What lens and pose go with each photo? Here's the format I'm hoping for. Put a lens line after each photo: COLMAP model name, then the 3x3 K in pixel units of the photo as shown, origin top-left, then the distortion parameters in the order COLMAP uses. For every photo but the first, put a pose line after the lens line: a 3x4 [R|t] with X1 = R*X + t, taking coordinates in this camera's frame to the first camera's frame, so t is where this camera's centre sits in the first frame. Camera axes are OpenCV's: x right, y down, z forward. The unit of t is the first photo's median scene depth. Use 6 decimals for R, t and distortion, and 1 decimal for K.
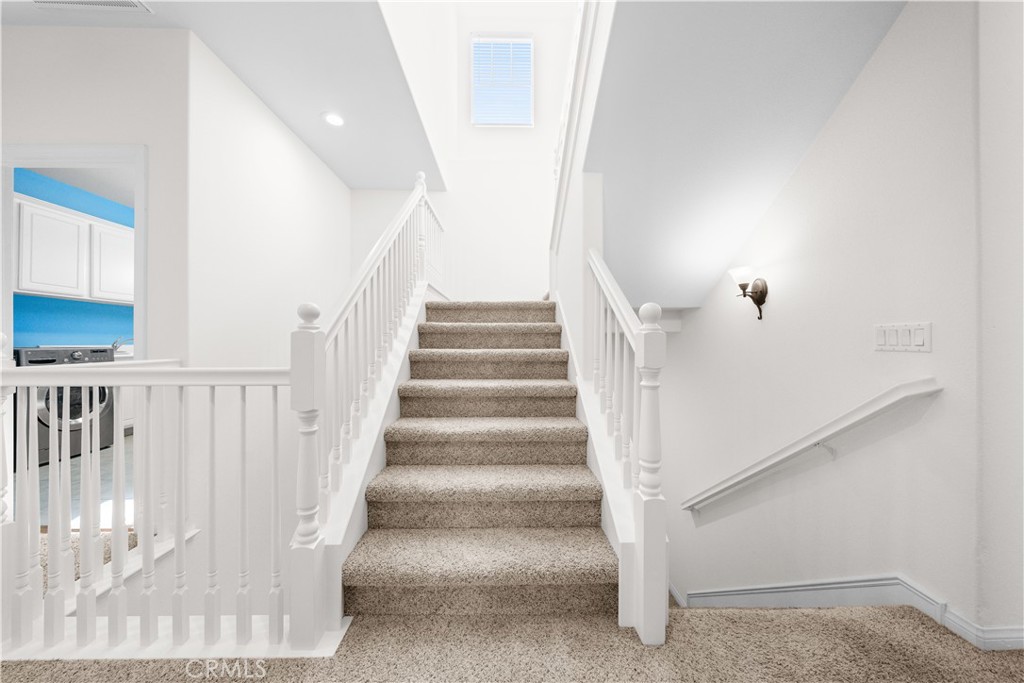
lens RADIAL K [[347.2, 0, 505.6], [0, 347.2, 340.6], [0, 0, 1]] dist [-0.000088, -0.000050]
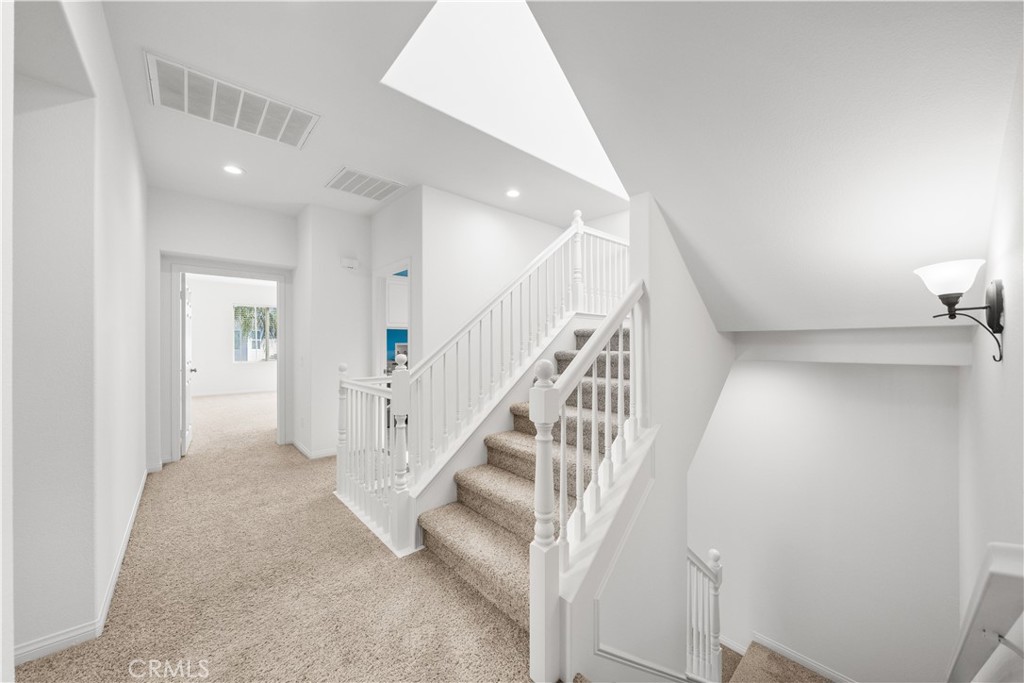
lens RADIAL K [[369.7, 0, 512.0], [0, 369.7, 341.5], [0, 0, 1]] dist [0.000039, -0.000017]
pose [[0.650932, -0.006960, -0.759104, 0.817256], [0.005009, 0.999976, -0.004873, -0.109017], [0.759119, -0.000630, 0.650951, 0.133949]]
